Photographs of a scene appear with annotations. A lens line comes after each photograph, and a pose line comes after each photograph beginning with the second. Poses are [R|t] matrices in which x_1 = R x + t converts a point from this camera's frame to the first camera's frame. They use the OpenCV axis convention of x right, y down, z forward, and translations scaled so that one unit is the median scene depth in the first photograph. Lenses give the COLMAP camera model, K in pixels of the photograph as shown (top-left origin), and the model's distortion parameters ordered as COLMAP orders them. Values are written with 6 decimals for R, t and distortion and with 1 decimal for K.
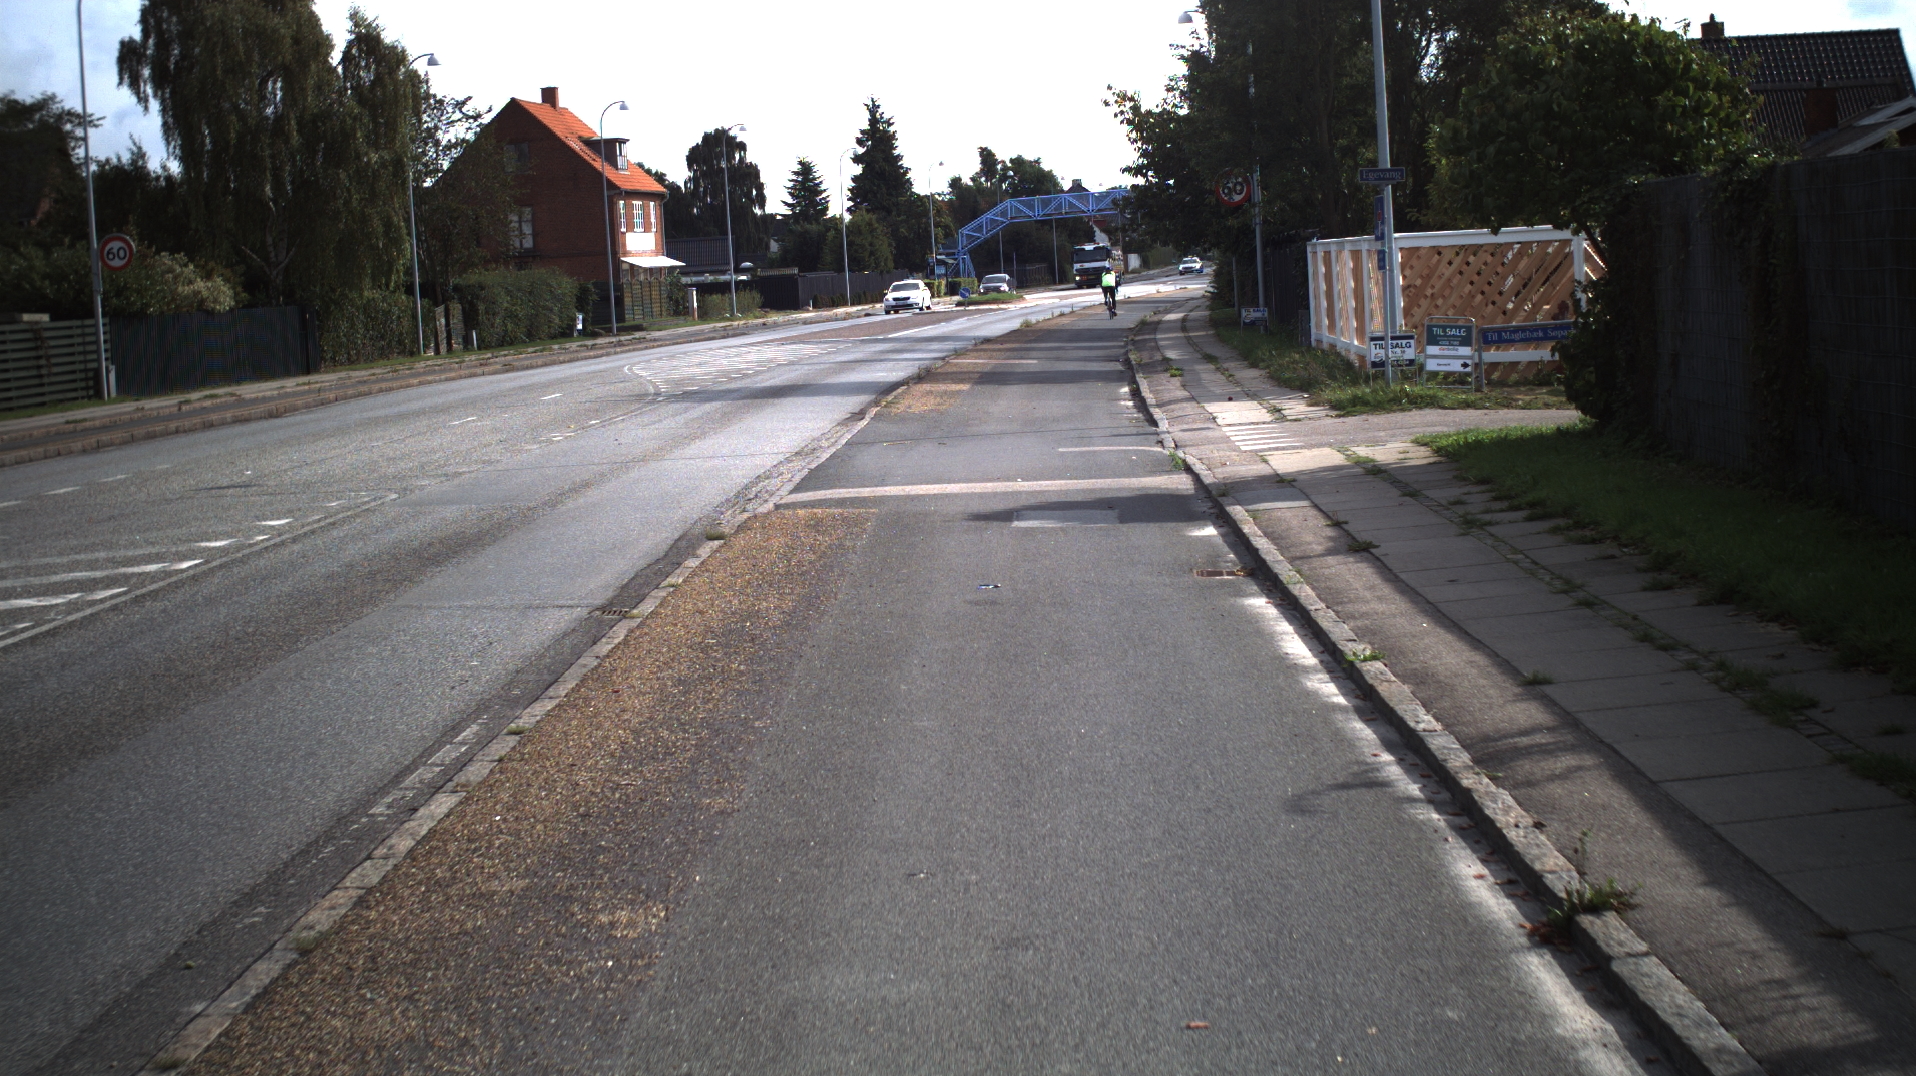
lens RADIAL K [[3409.4, 0, 958.0], [0, 3409.4, 538.0], [0, 0, 1]] dist [-0.274874, 0.175647]
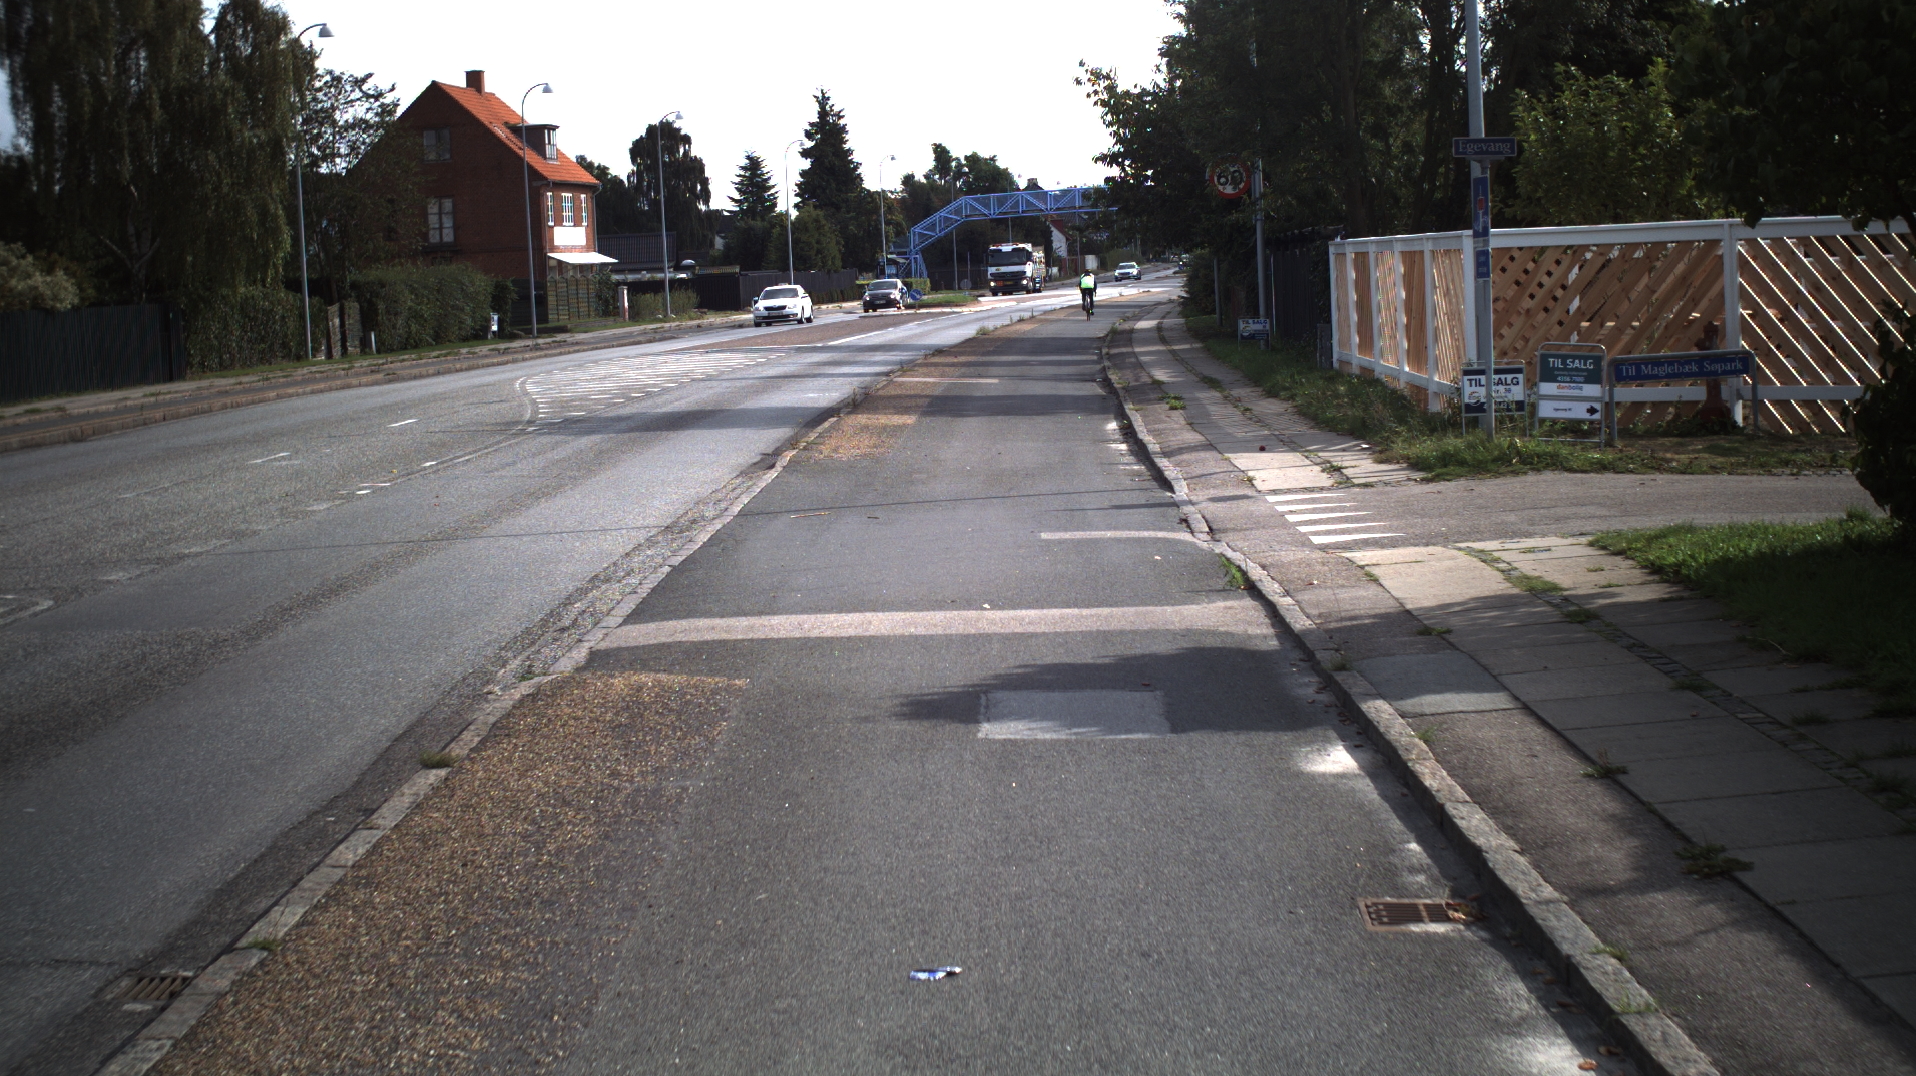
lens RADIAL K [[3409.4, 0, 958.0], [0, 3409.4, 538.0], [0, 0, 1]] dist [-0.274874, 0.175647]
pose [[0.999850, 0.009365, 0.014551, 0.001058], [-0.009365, 0.999956, -0.000021, -0.009210], [-0.014550, -0.000115, 0.999894, 0.114098]]
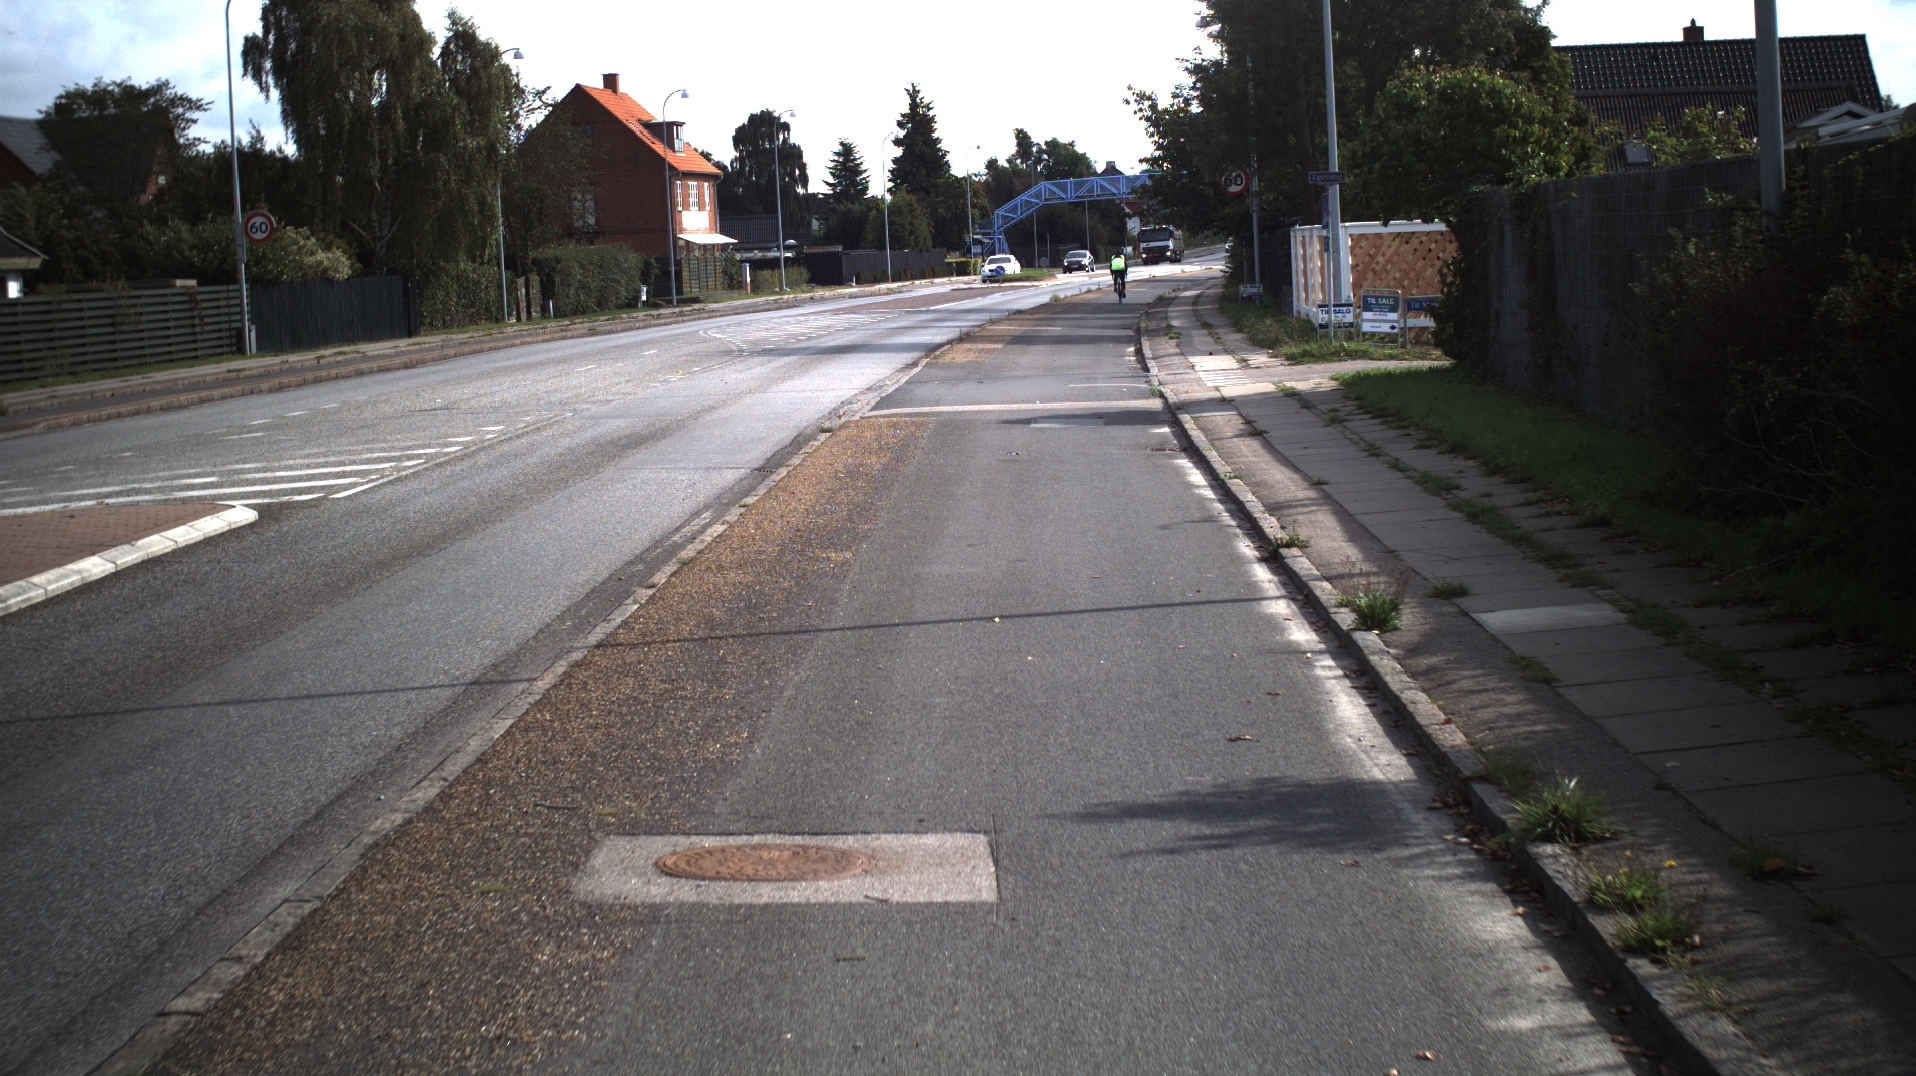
lens RADIAL K [[3409.4, 0, 958.0], [0, 3409.4, 538.0], [0, 0, 1]] dist [-0.274874, 0.175647]
pose [[0.999907, 0.009713, -0.009580, -0.000107], [-0.009654, 0.999934, 0.006181, 0.009030], [0.009639, -0.006088, 0.999935, -0.113788]]
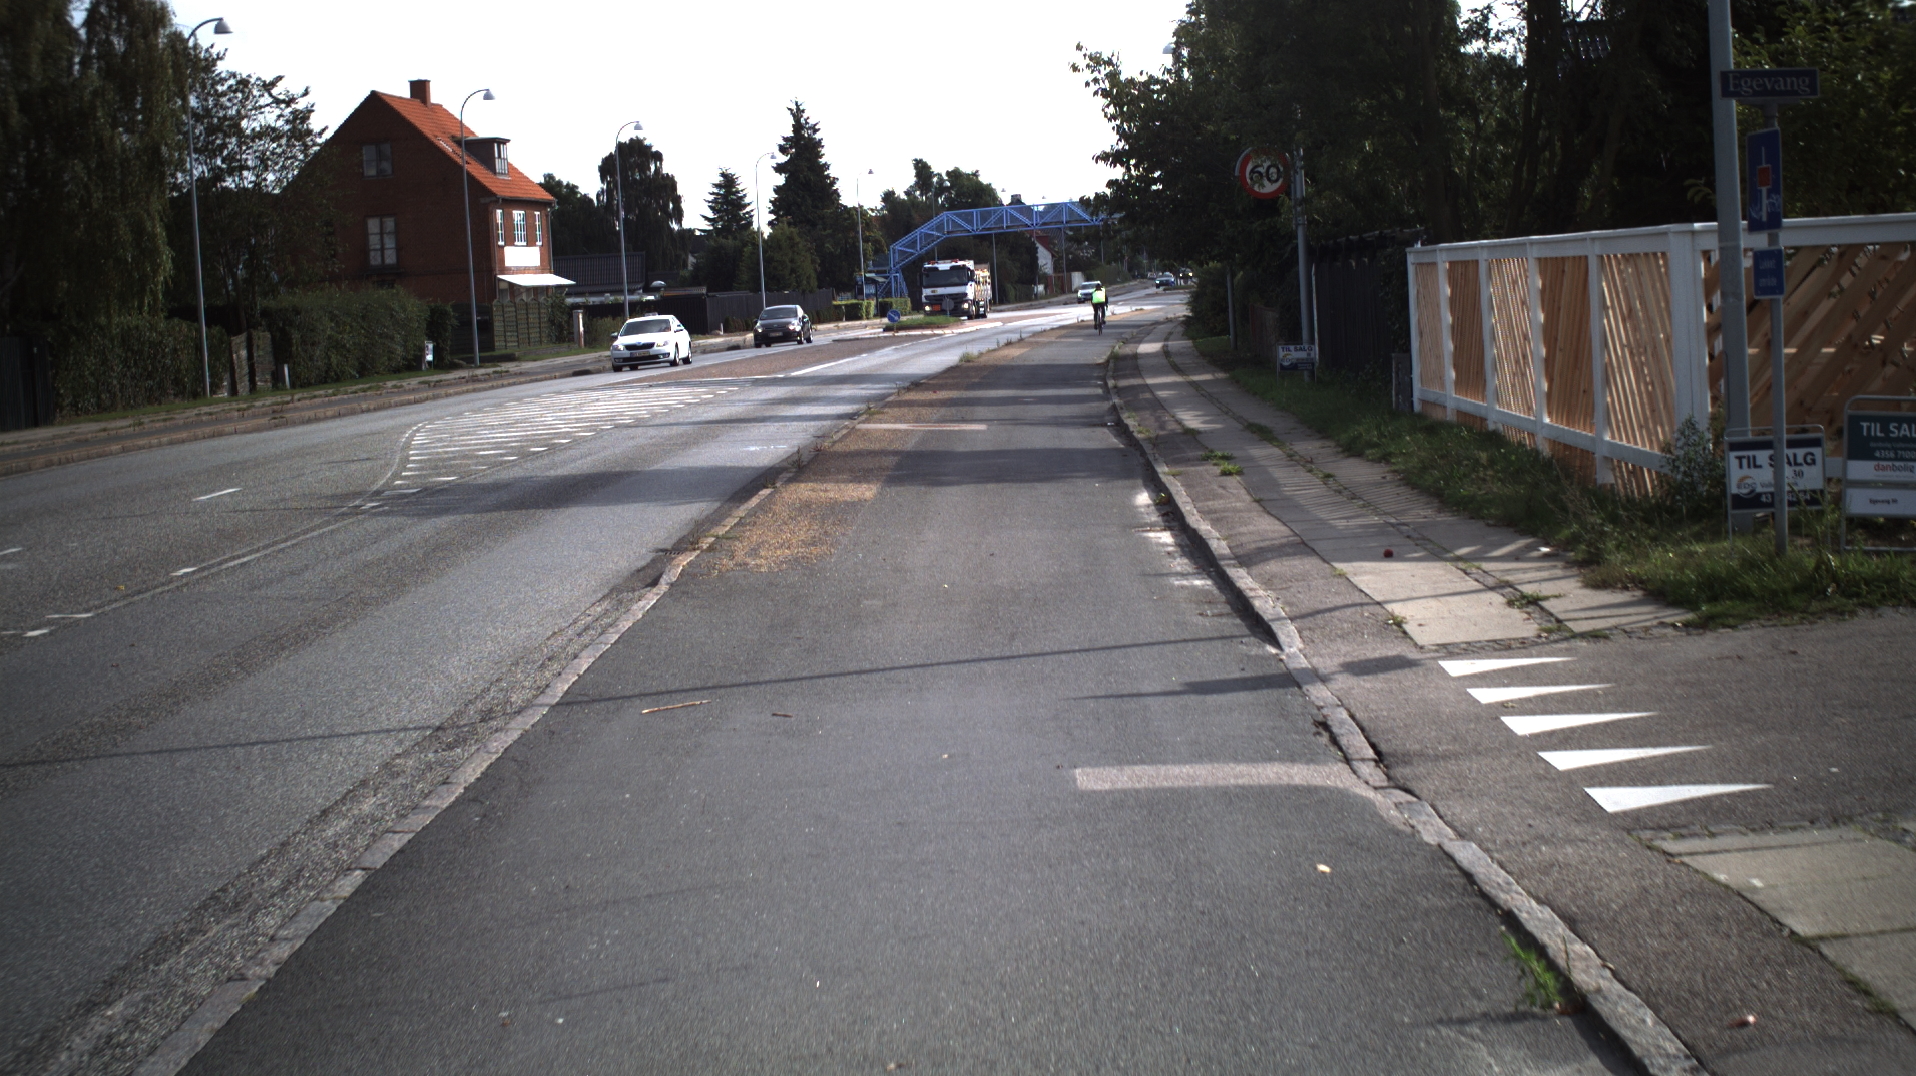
lens RADIAL K [[3409.4, 0, 958.0], [0, 3409.4, 538.0], [0, 0, 1]] dist [-0.274874, 0.175647]
pose [[0.999826, -0.000330, 0.018644, 0.003550], [0.000434, 0.999984, -0.005555, -0.018233], [-0.018642, 0.005562, 0.999811, 0.228291]]
